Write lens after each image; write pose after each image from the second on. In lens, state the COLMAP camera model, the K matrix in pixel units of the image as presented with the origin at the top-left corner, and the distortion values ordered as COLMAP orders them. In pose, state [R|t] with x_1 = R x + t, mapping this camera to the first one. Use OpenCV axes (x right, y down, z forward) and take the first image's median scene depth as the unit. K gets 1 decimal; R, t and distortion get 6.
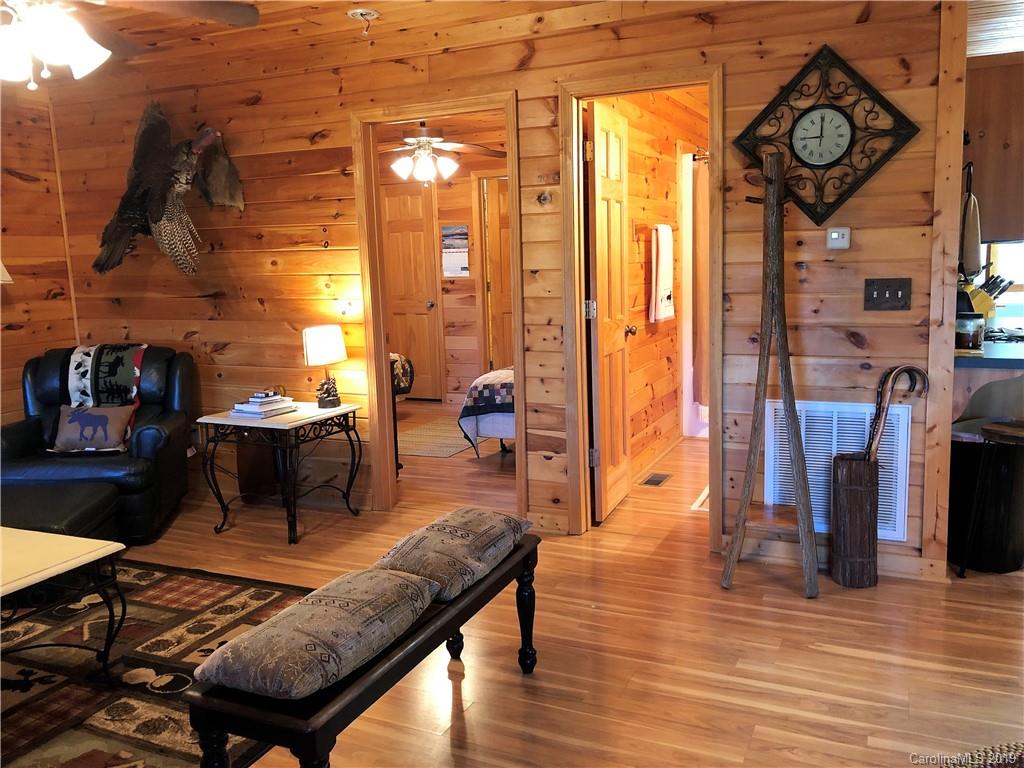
lens RADIAL K [[842.2, 0, 513.1], [0, 842.2, 378.1], [0, 0, 1]] dist [0.010223, 0.009347]
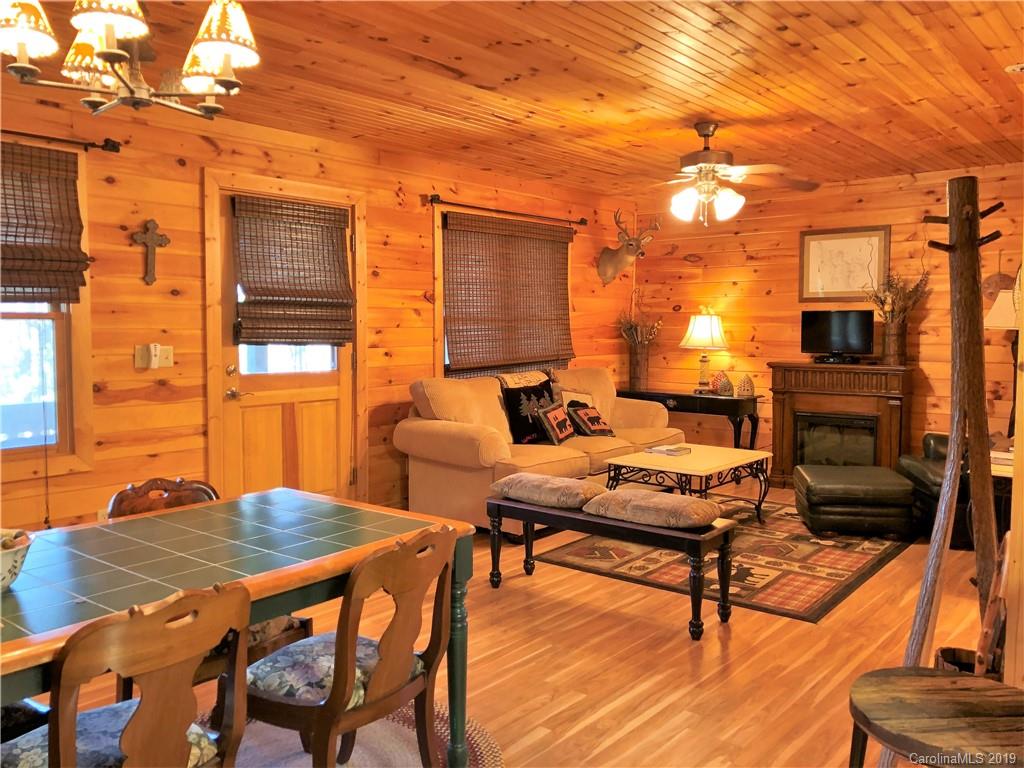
lens RADIAL K [[853.3, 0, 512.0], [0, 853.3, 384.0], [0, 0, 1]] dist [0.062365, -0.101409]
pose [[-0.264043, 0.095029, -0.959818, 0.703578], [-0.130669, 0.982435, 0.133215, -0.091396], [0.955619, 0.160593, -0.246988, 0.535132]]
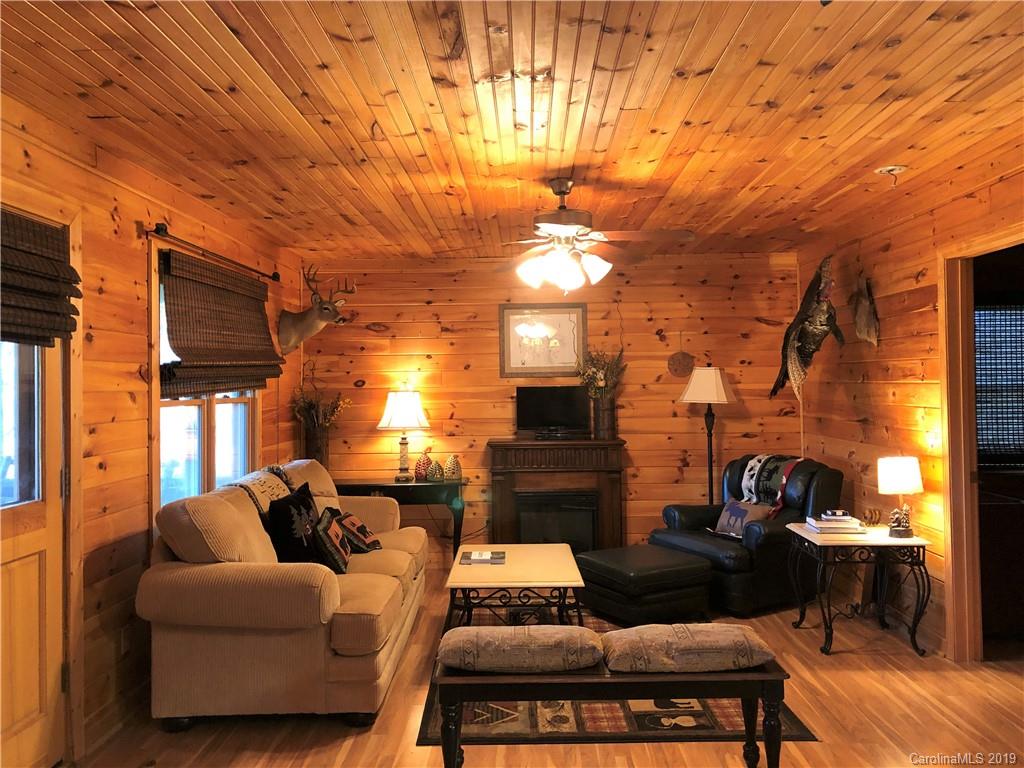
lens RADIAL K [[842.2, 0, 513.1], [0, 842.2, 378.1], [0, 0, 1]] dist [0.010223, 0.009347]
pose [[0.407992, 0.013714, -0.912882, 0.443421], [-0.127875, 0.990889, -0.042265, -0.045313], [0.903986, 0.133978, 0.406029, 0.120366]]
